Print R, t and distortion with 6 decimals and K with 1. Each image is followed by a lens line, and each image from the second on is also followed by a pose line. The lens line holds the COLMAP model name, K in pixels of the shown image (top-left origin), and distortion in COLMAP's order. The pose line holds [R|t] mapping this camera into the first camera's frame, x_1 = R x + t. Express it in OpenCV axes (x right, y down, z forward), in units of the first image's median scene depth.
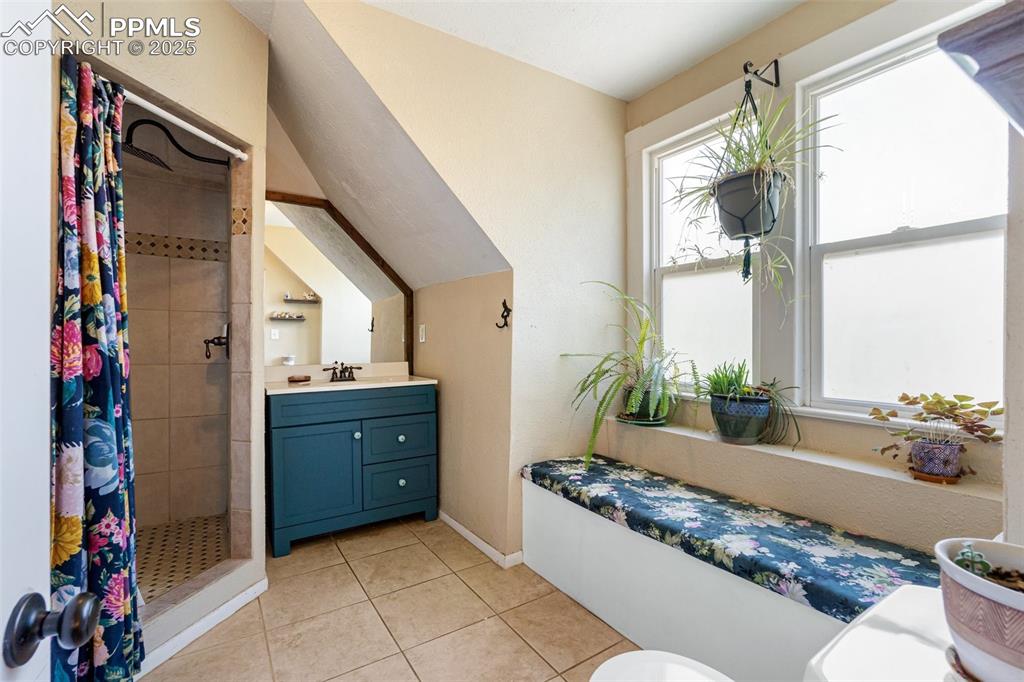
lens RADIAL K [[455.7, 0, 513.8], [0, 455.7, 341.2], [0, 0, 1]] dist [0.001169, -0.000125]
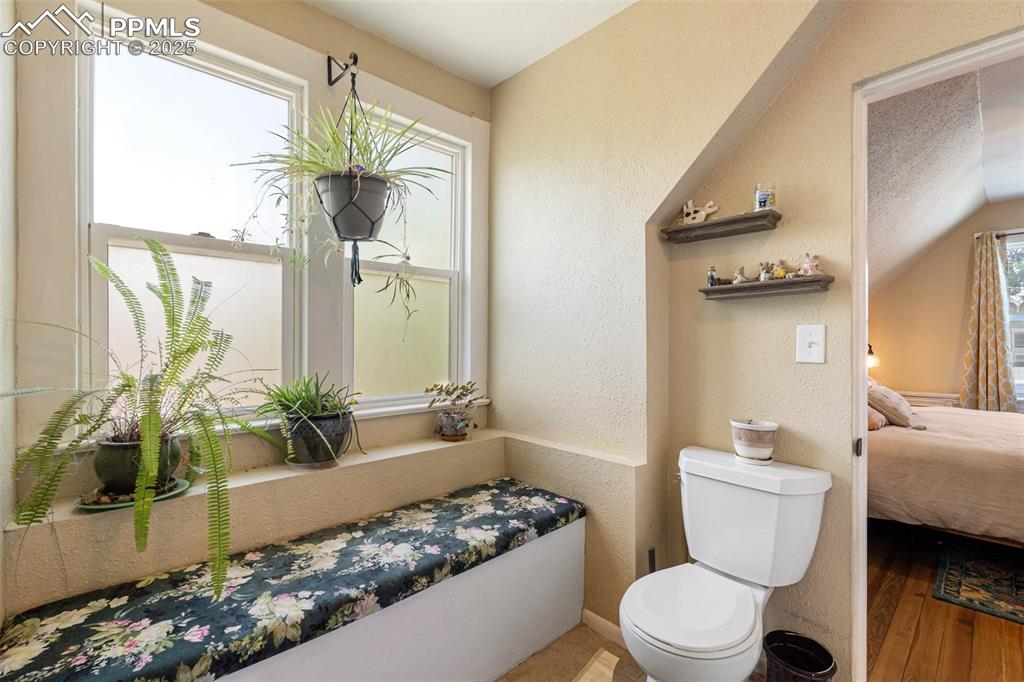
lens RADIAL K [[455.7, 0, 513.3], [0, 455.7, 340.2], [0, 0, 1]] dist [0.001169, -0.000125]
pose [[-0.178770, -0.009604, 0.983844, -0.545116], [-0.006661, 0.999941, 0.008551, -0.036068], [-0.983868, -0.005025, -0.178823, 0.990013]]
